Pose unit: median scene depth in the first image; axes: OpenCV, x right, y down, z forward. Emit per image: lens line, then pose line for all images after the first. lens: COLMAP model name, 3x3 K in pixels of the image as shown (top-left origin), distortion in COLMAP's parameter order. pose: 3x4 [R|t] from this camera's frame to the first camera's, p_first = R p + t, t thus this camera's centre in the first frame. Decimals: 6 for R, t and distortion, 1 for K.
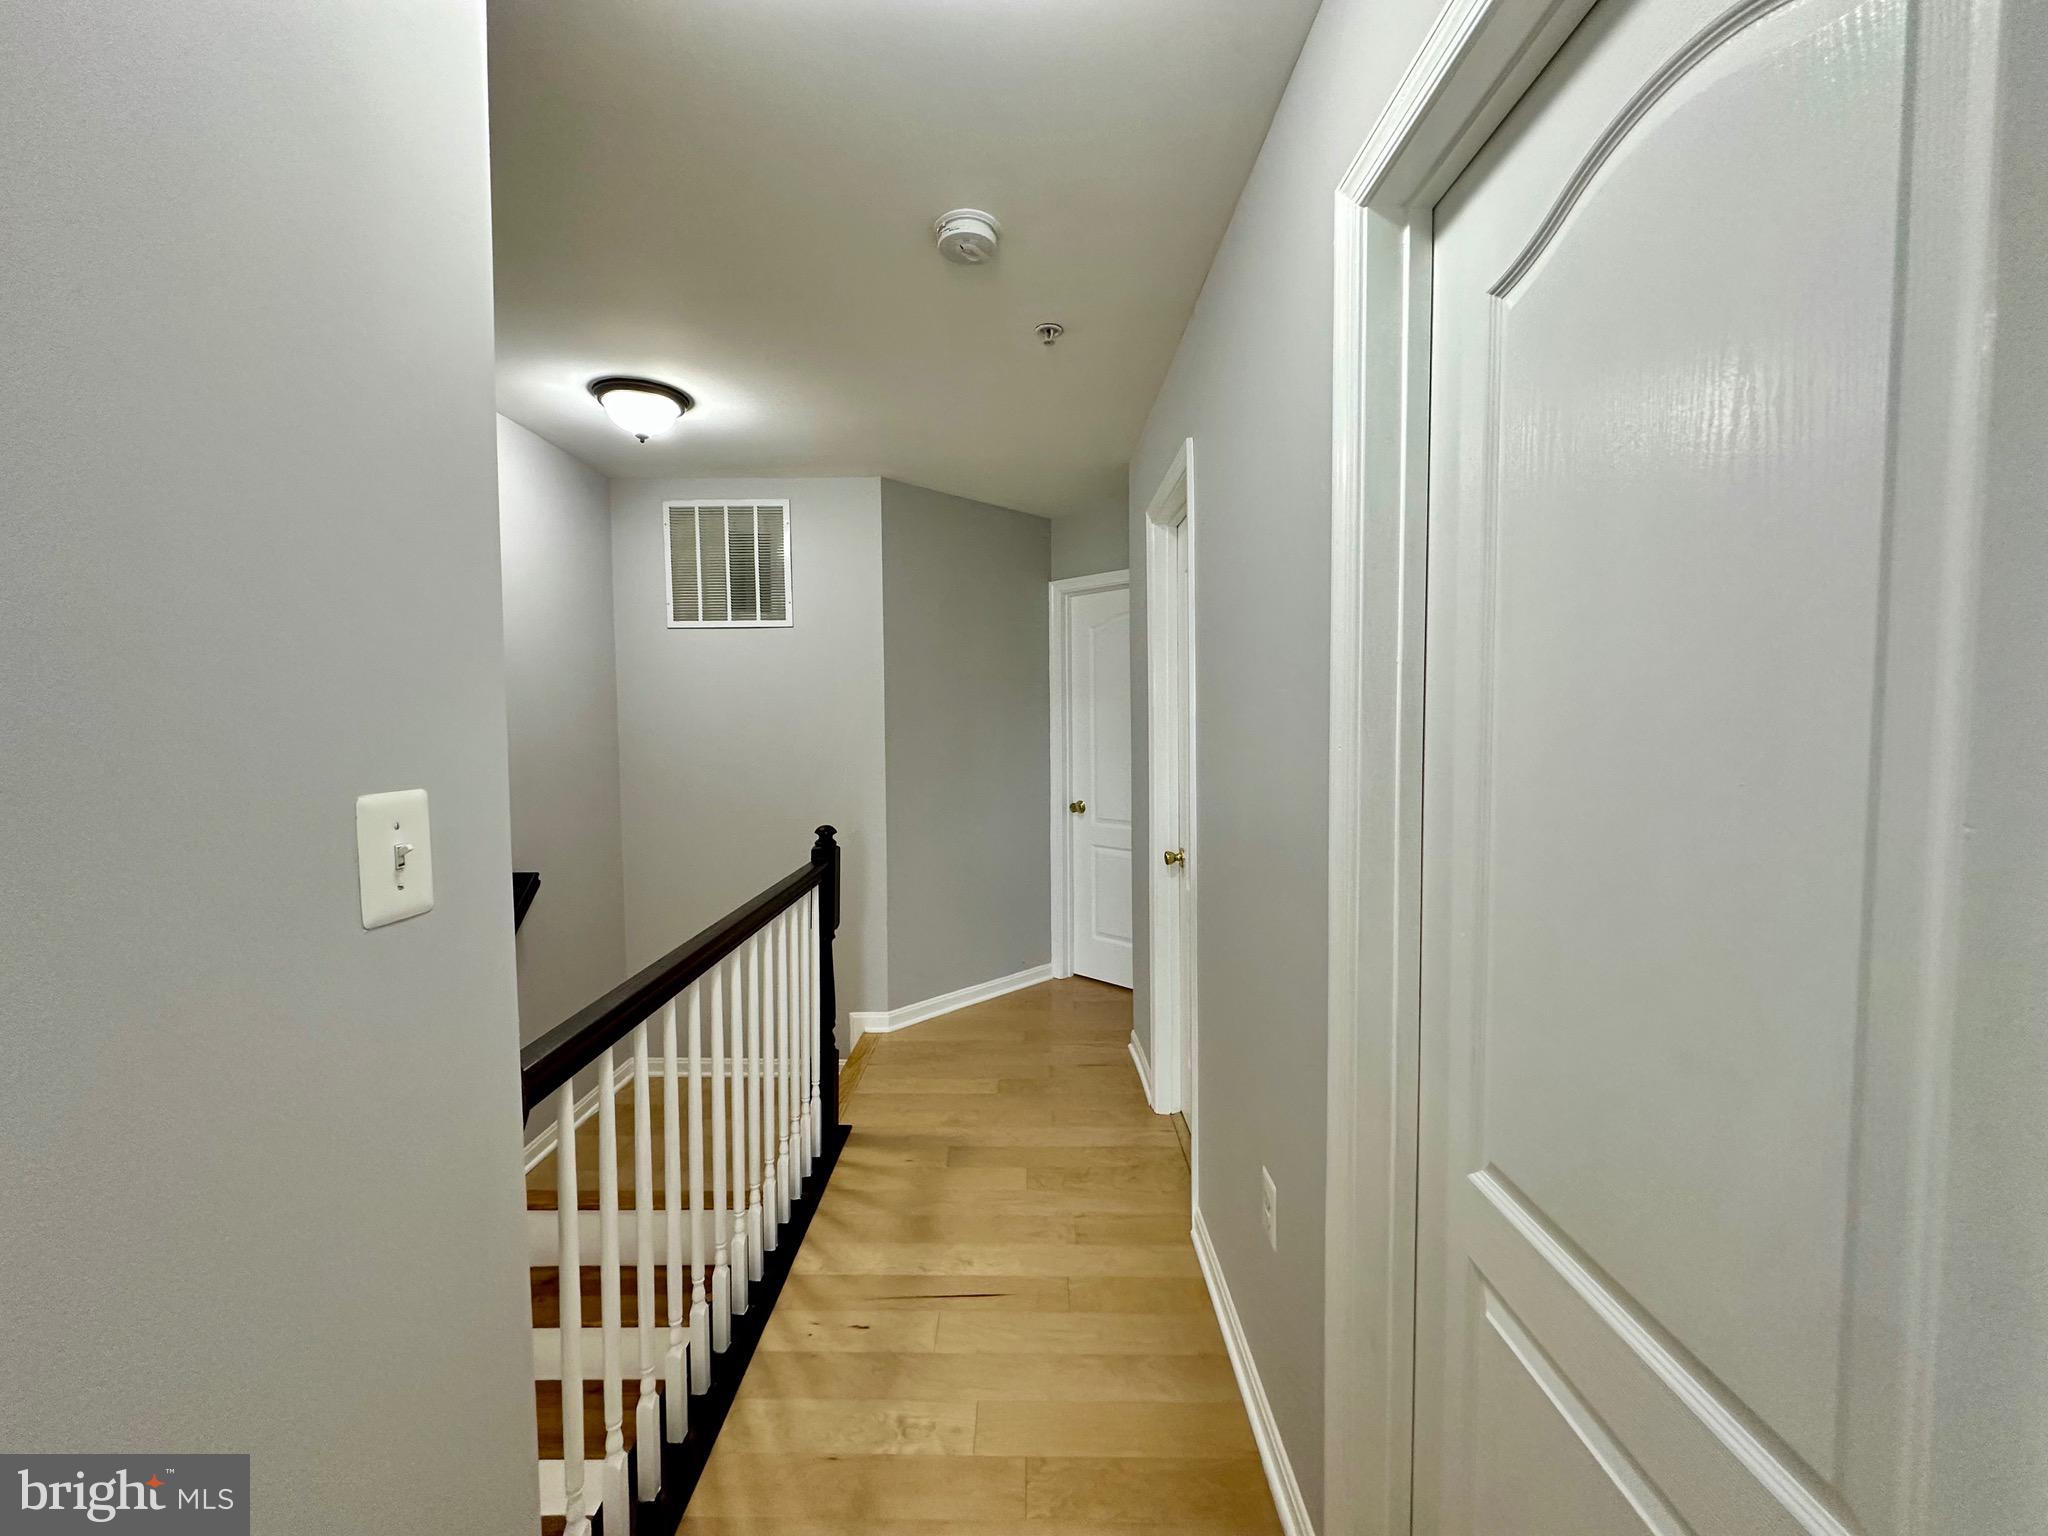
lens RADIAL K [[819.7, 0, 1024.9], [0, 819.7, 765.6], [0, 0, 1]] dist [-0.003282, 0.000905]
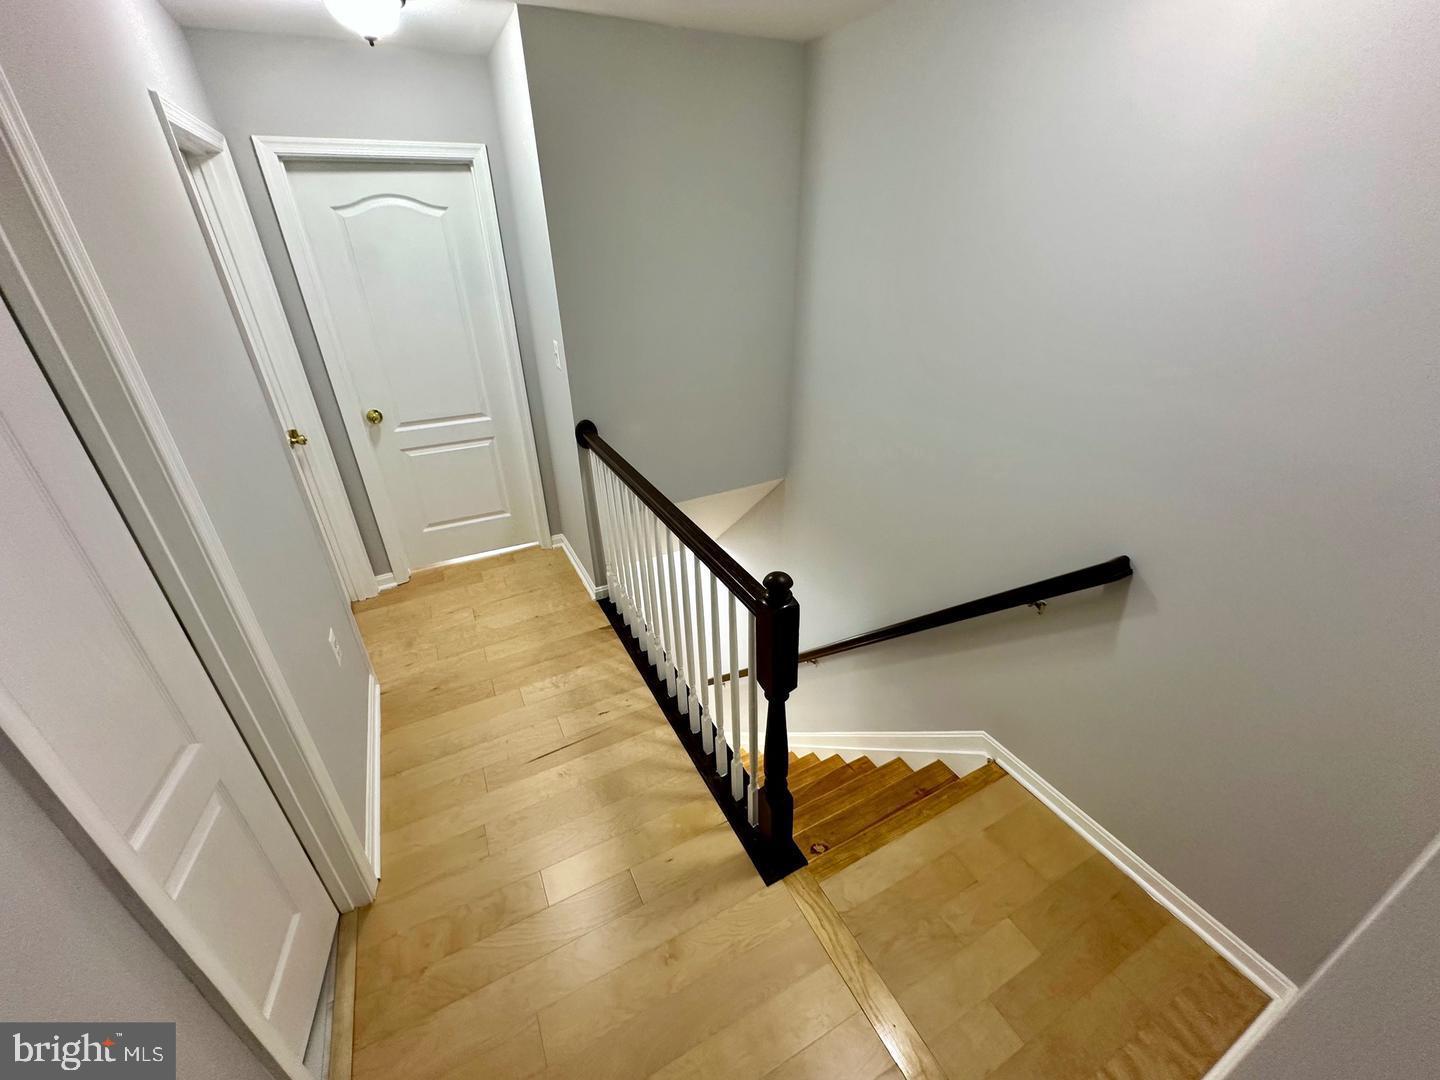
lens RADIAL K [[576.3, 0, 720.7], [0, 576.3, 538.3], [0, 0, 1]] dist [-0.003282, 0.000905]
pose [[-0.882444, 0.237848, -0.405858, -0.003835], [-0.010393, 0.852694, 0.522308, -0.317785], [0.470302, 0.465126, -0.749983, 1.949392]]
